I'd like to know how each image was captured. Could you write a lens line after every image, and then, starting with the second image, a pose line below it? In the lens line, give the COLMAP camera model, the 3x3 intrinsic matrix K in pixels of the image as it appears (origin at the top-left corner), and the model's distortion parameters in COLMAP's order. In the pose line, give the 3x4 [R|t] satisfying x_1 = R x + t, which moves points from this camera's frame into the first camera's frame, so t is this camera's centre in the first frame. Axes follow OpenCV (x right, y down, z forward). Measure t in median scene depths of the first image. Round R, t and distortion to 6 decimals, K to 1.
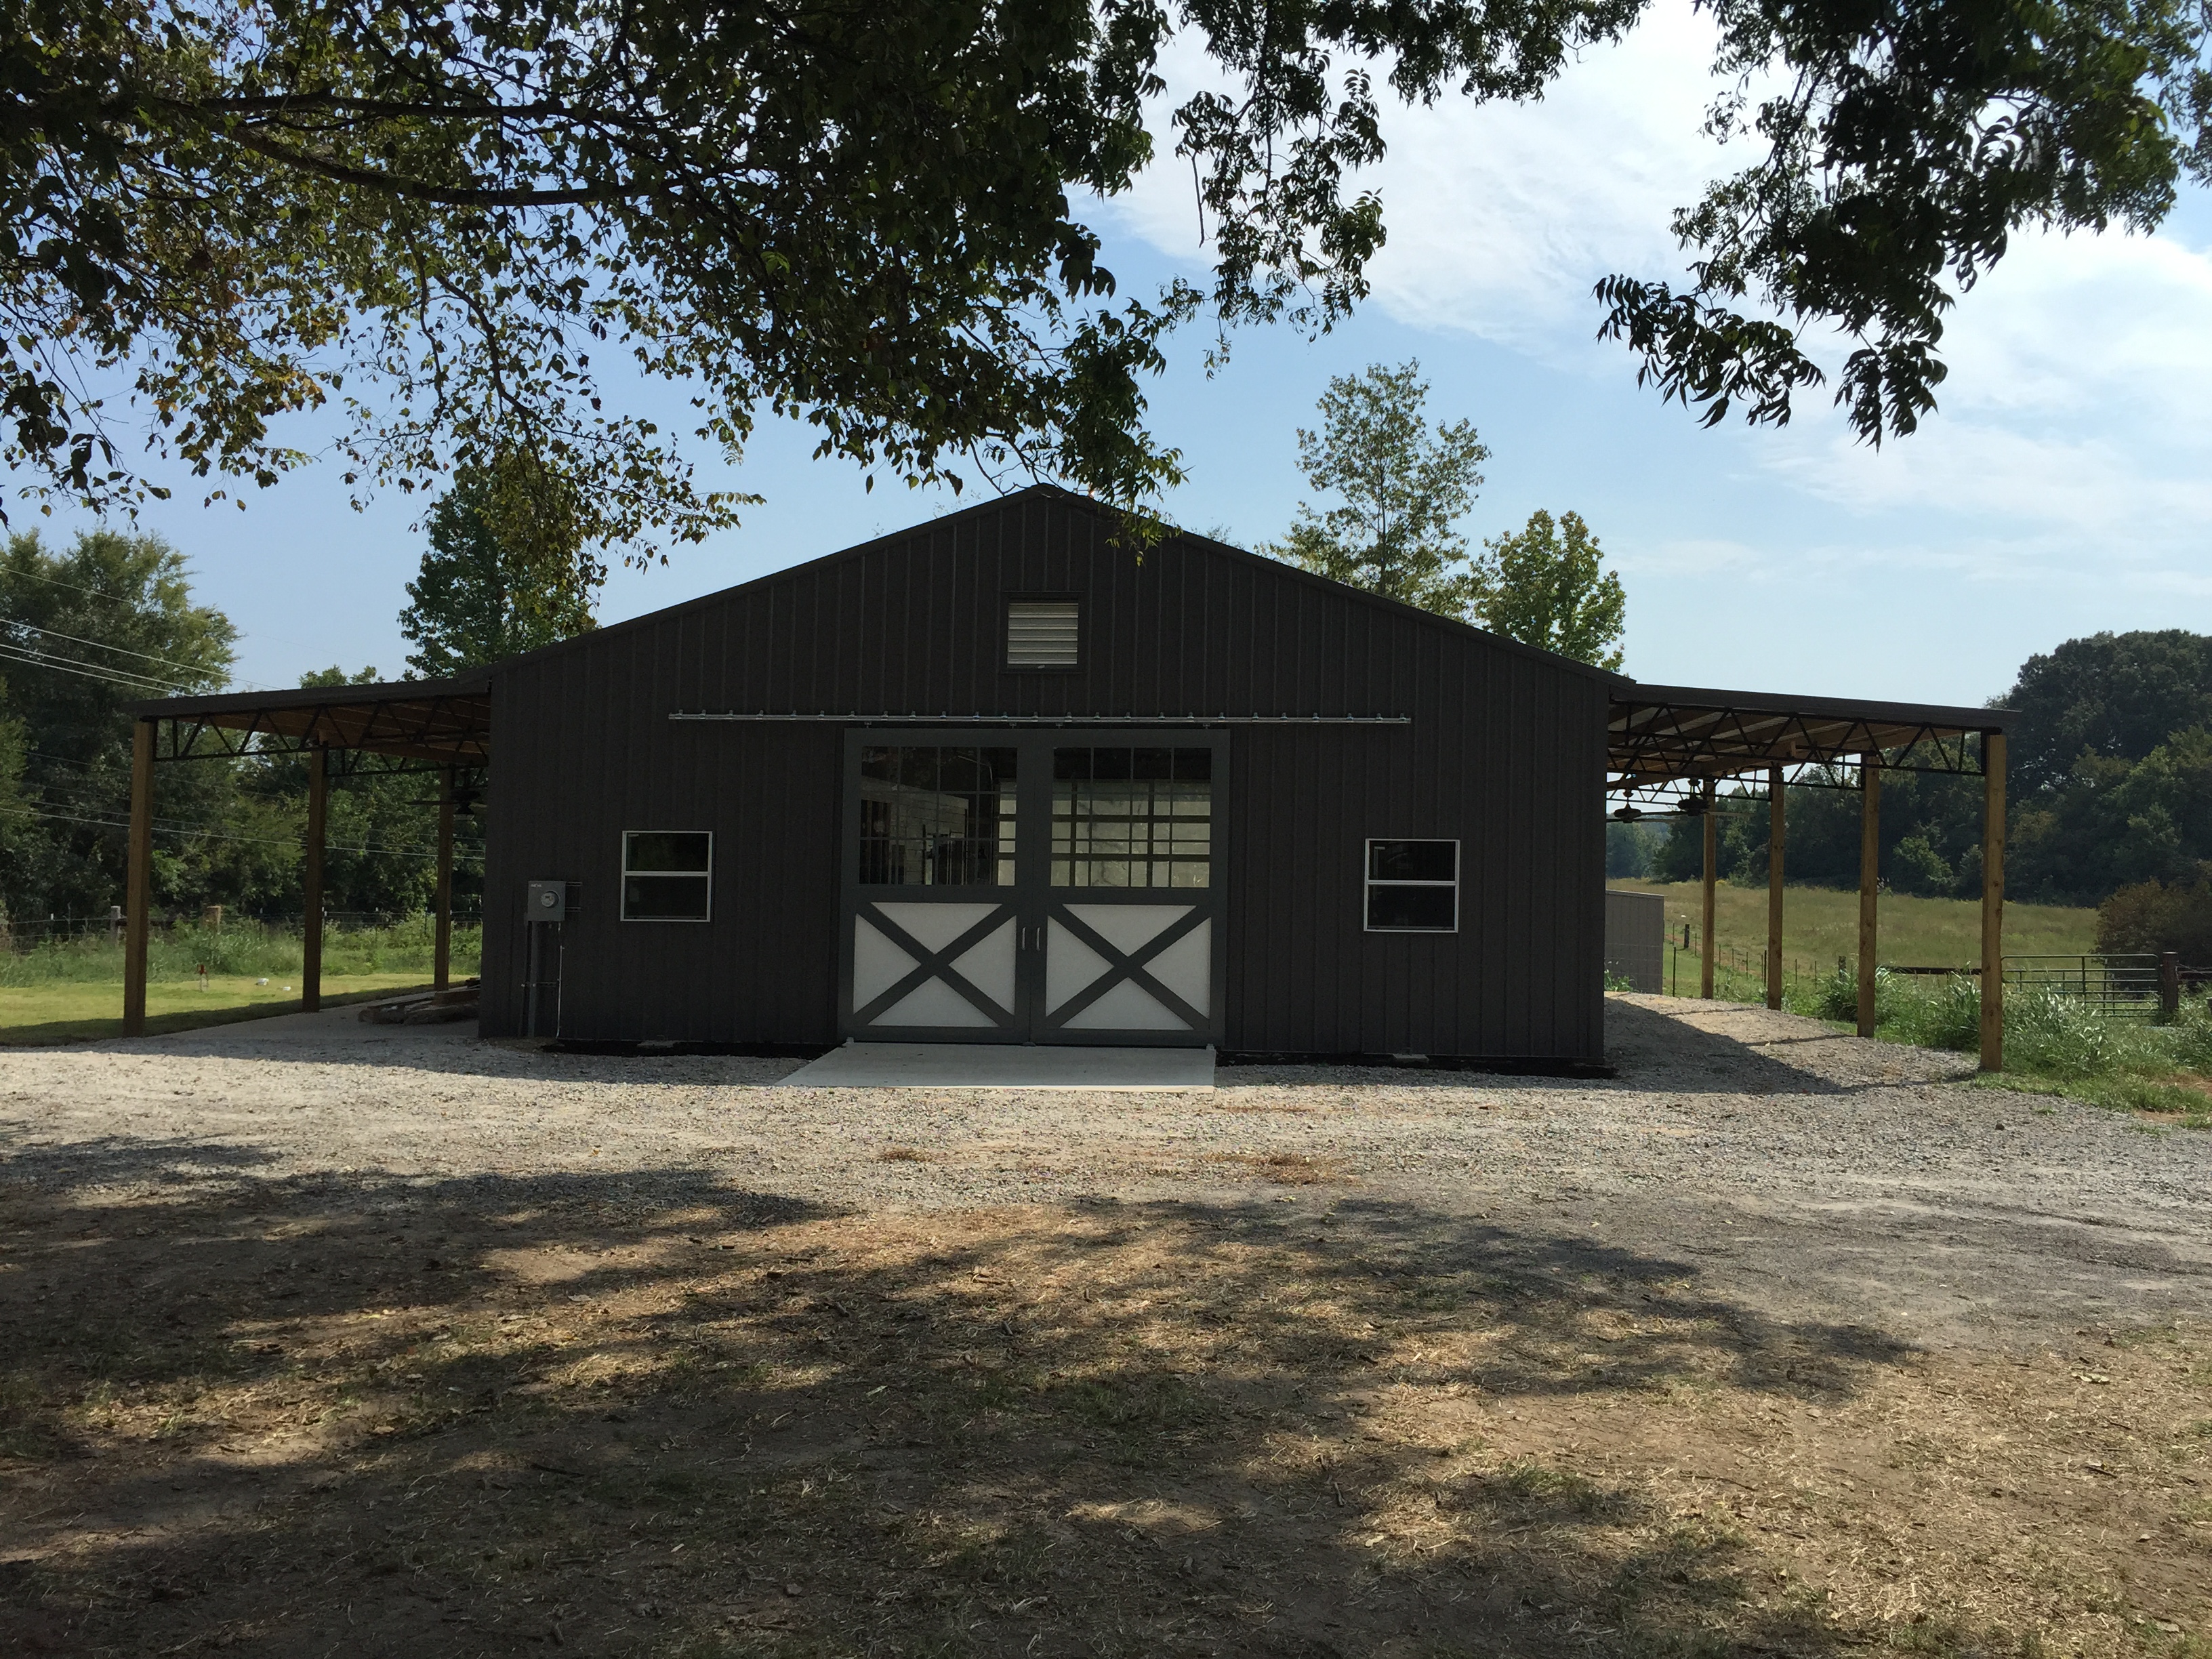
lens RADIAL K [[1886.8, 0, 1106.0], [0, 1886.8, 829.5], [0, 0, 1]] dist [0.086773, -0.117034]
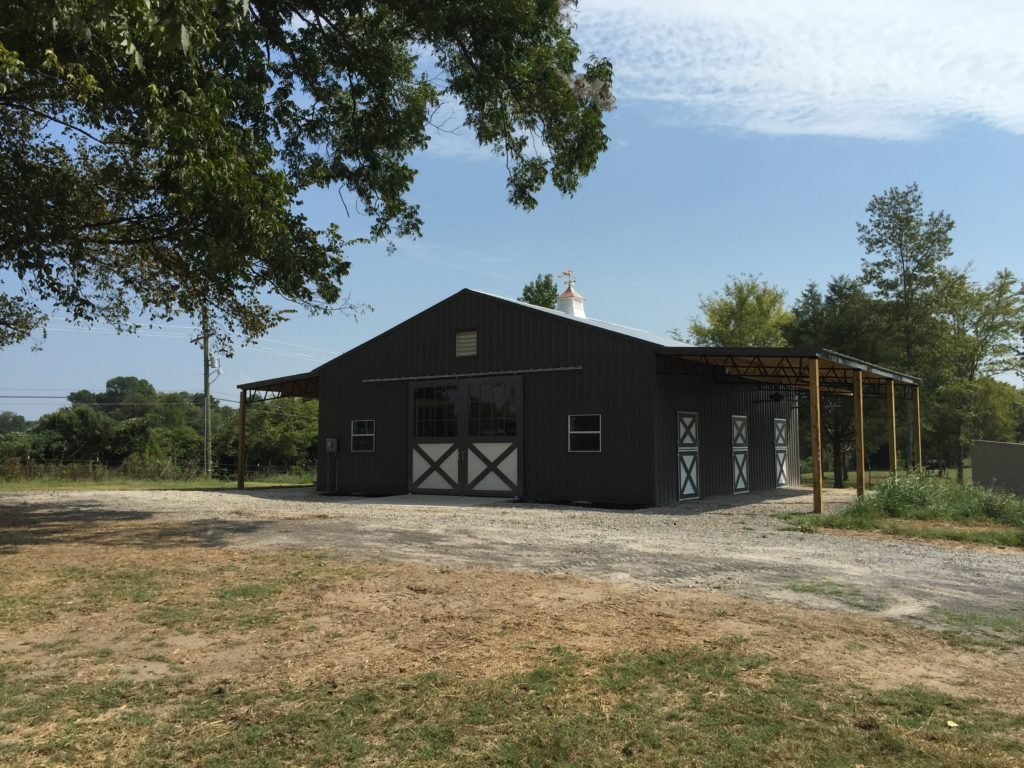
lens RADIAL K [[873.4, 0, 512.0], [0, 873.4, 384.0], [0, 0, 1]] dist [0.086773, -0.117034]
pose [[0.864566, -0.048479, -0.500175, 0.650984], [0.021273, 0.997974, -0.059956, 0.031325], [0.502069, 0.041195, 0.863846, -0.048384]]
